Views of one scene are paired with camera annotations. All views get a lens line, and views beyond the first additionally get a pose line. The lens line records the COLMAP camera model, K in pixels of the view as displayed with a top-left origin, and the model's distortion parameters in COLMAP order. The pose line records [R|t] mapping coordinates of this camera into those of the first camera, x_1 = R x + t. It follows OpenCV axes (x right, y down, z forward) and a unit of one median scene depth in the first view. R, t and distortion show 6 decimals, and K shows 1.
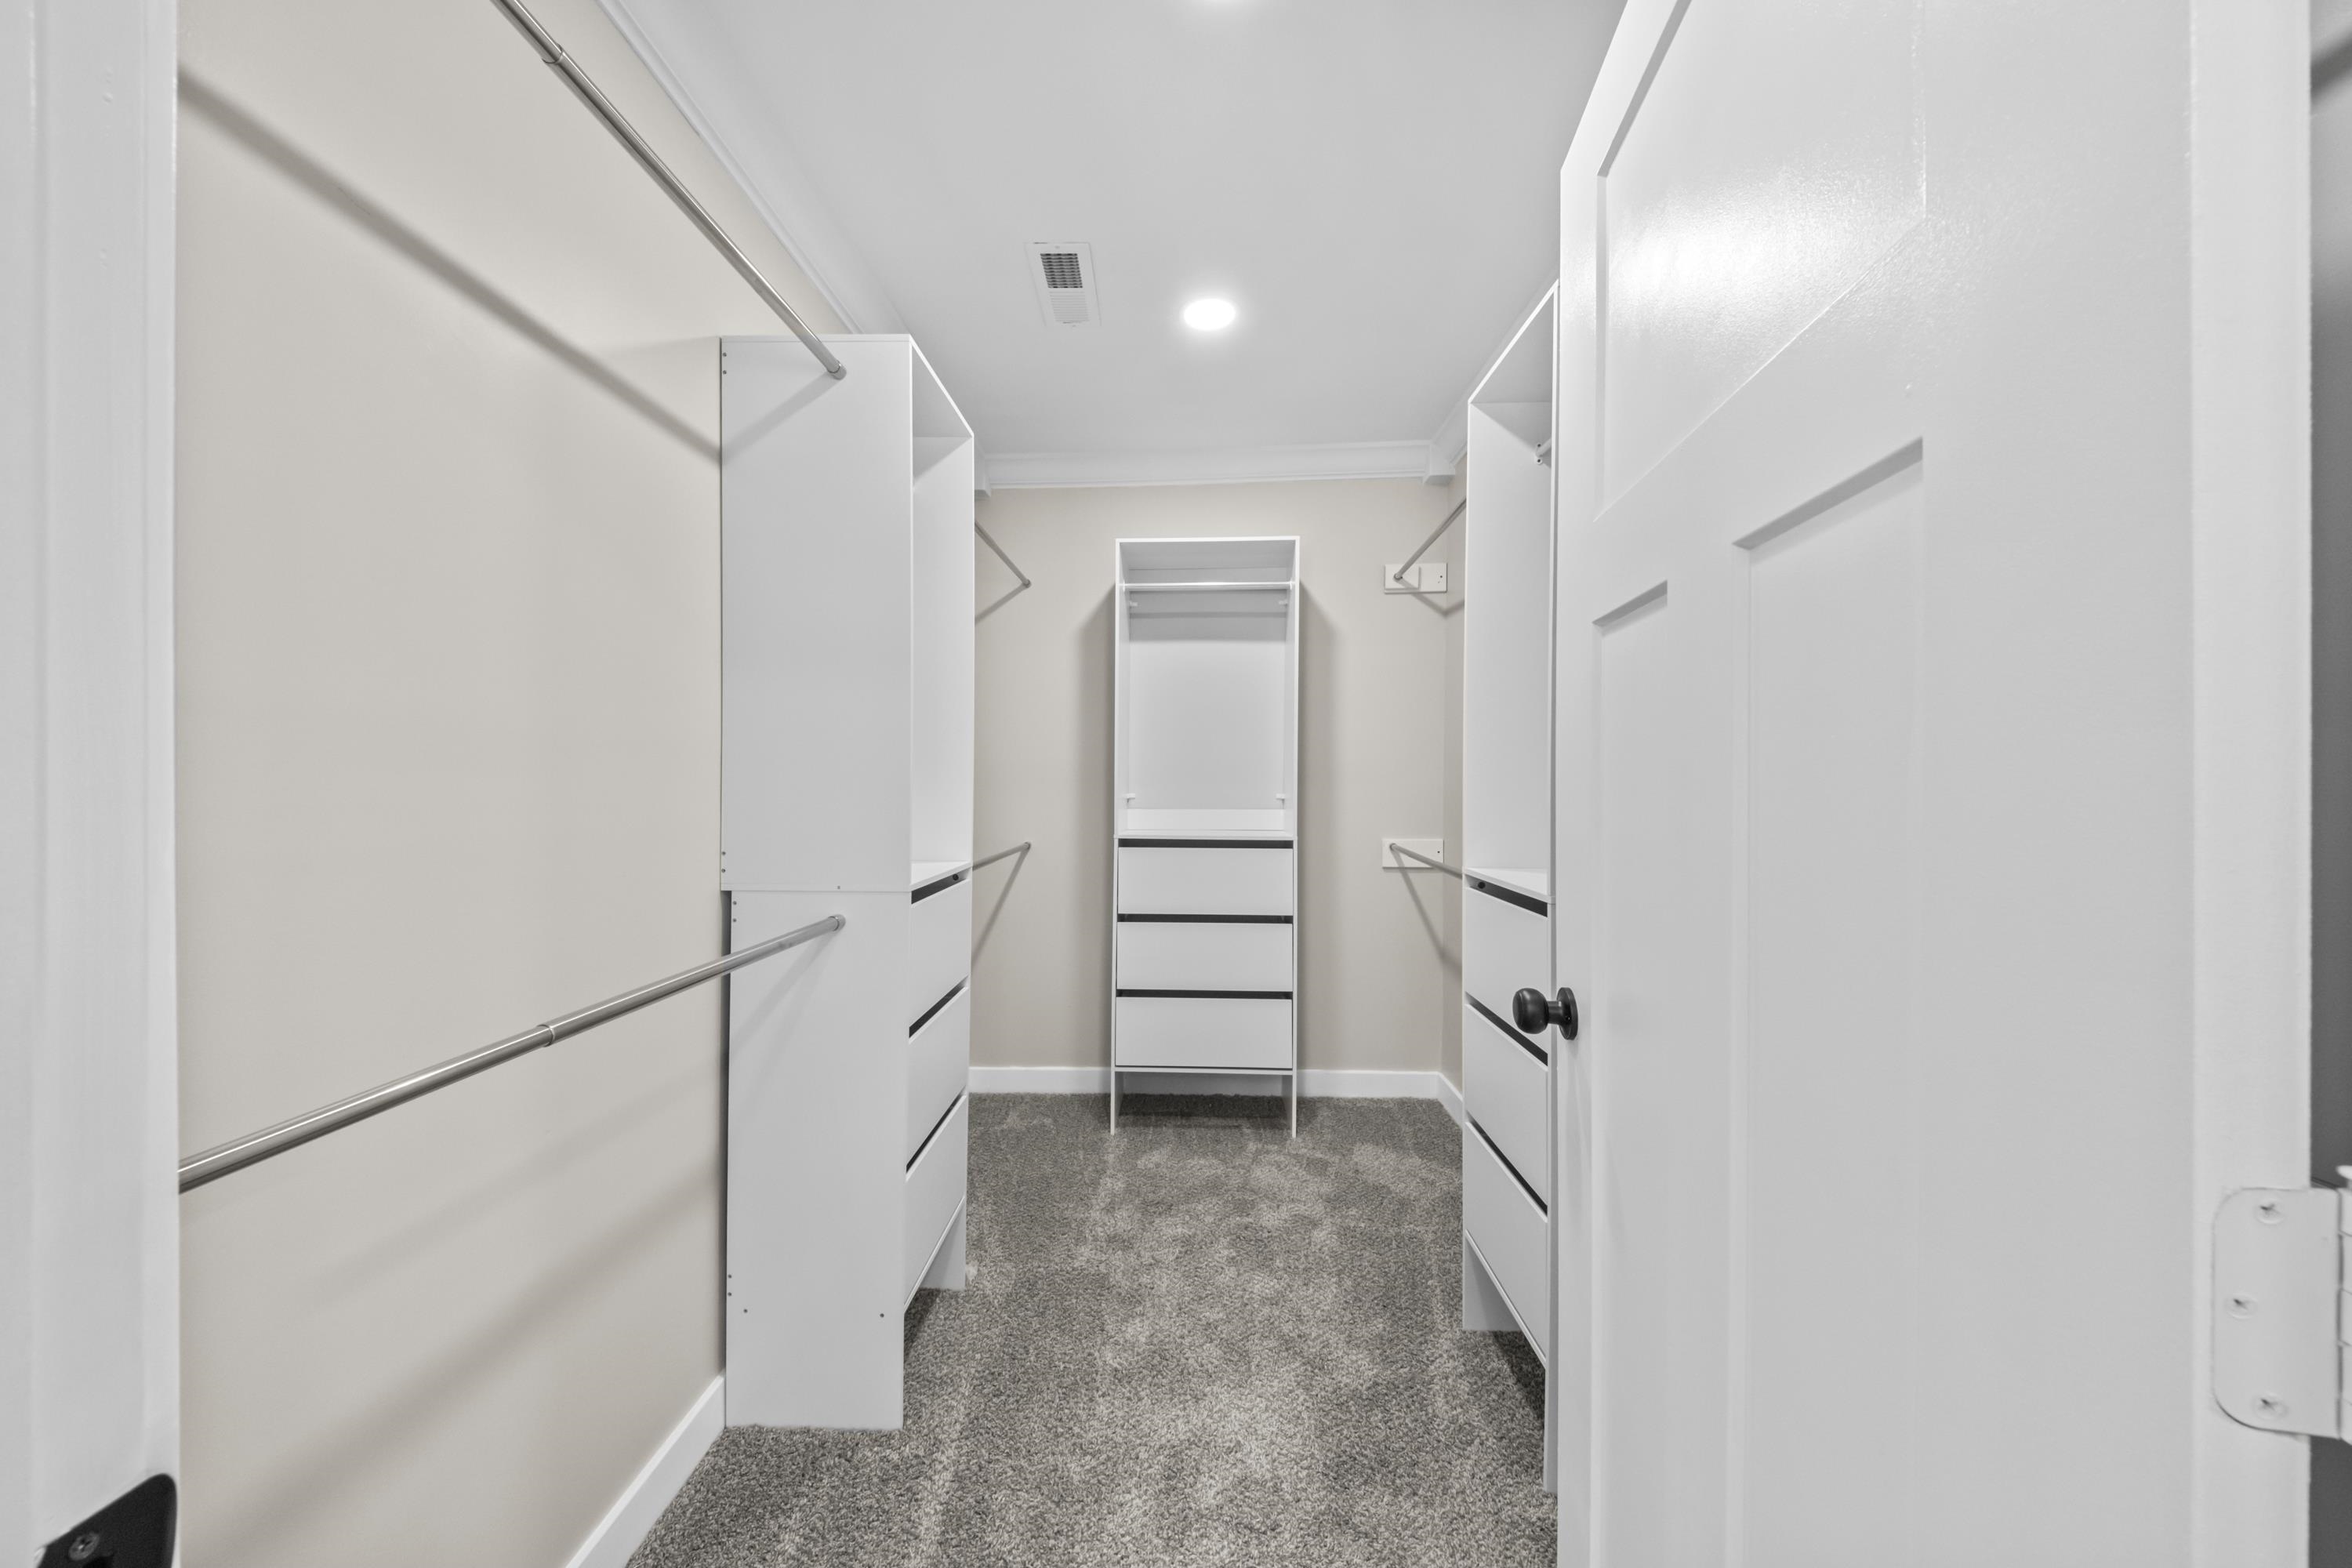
lens RADIAL K [[807.5, 0, 1169.6], [0, 807.5, 765.0], [0, 0, 1]] dist [0.001865, 0.000002]
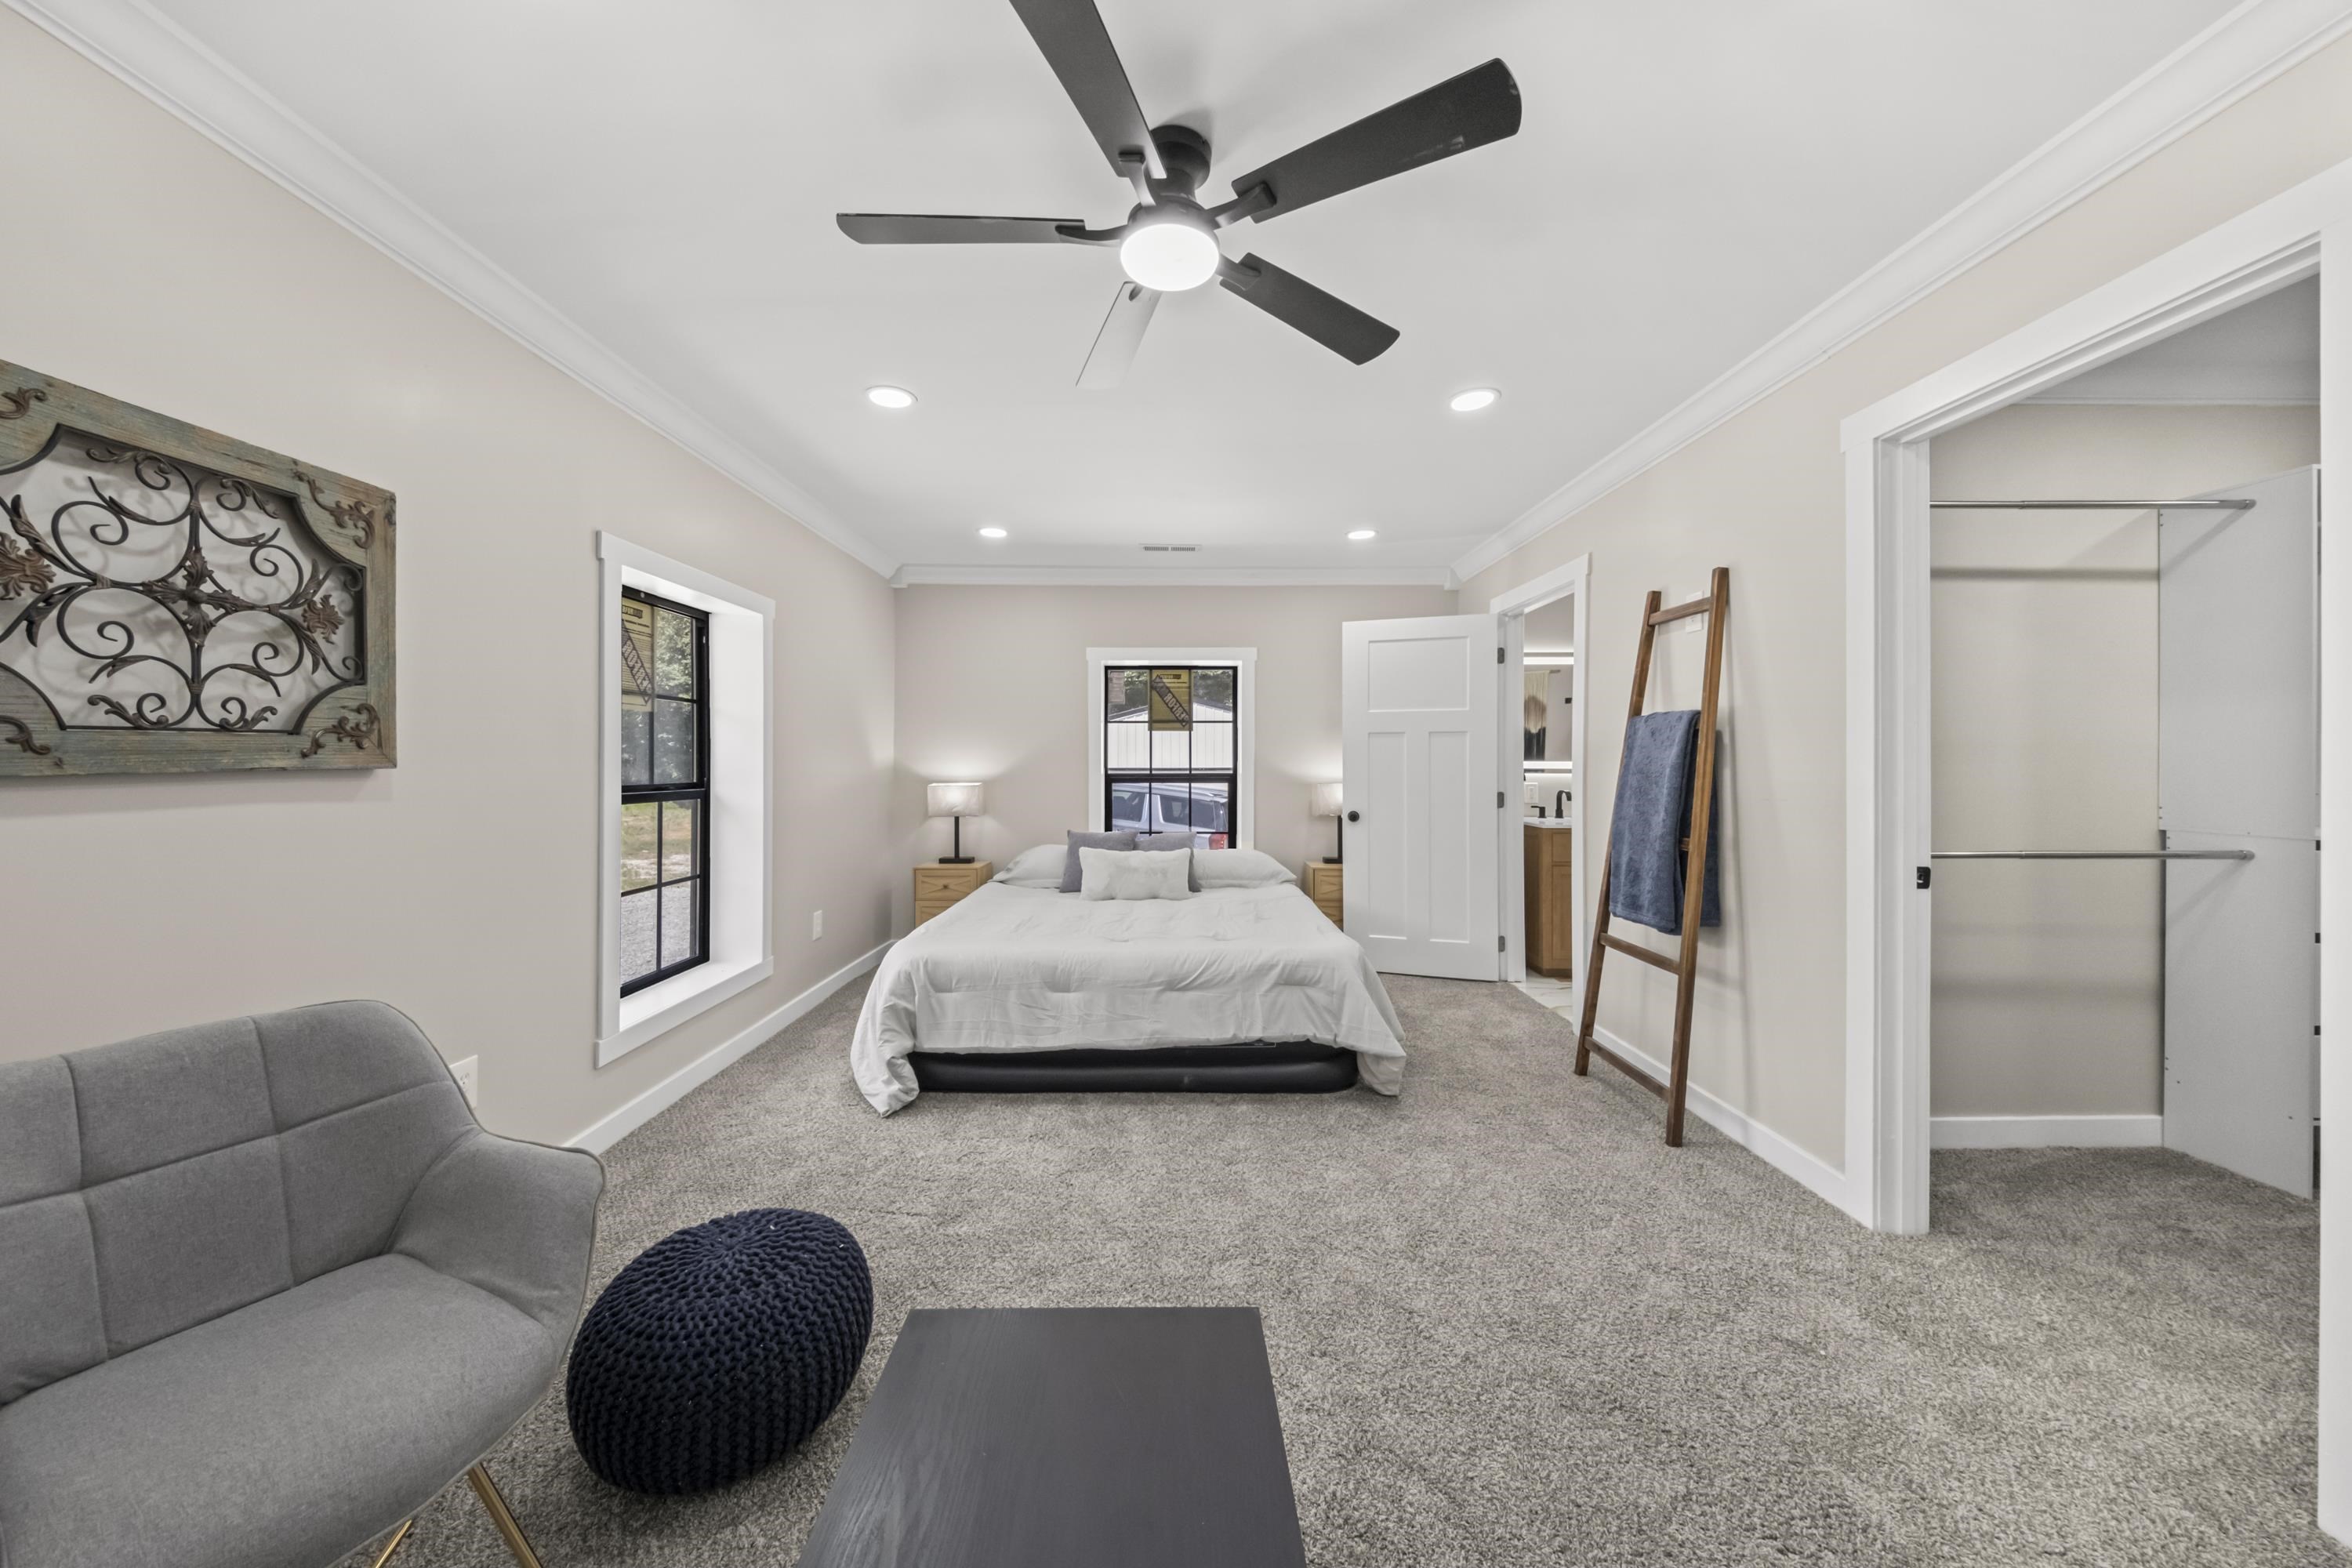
lens RADIAL K [[807.5, 0, 1169.6], [0, 807.5, 765.0], [0, 0, 1]] dist [0.001865, 0.000002]
pose [[0.178361, 0.000514, -0.983965, 0.859494], [0.001802, 0.999998, 0.000849, -0.009857], [0.983963, -0.001925, 0.178360, -1.549357]]
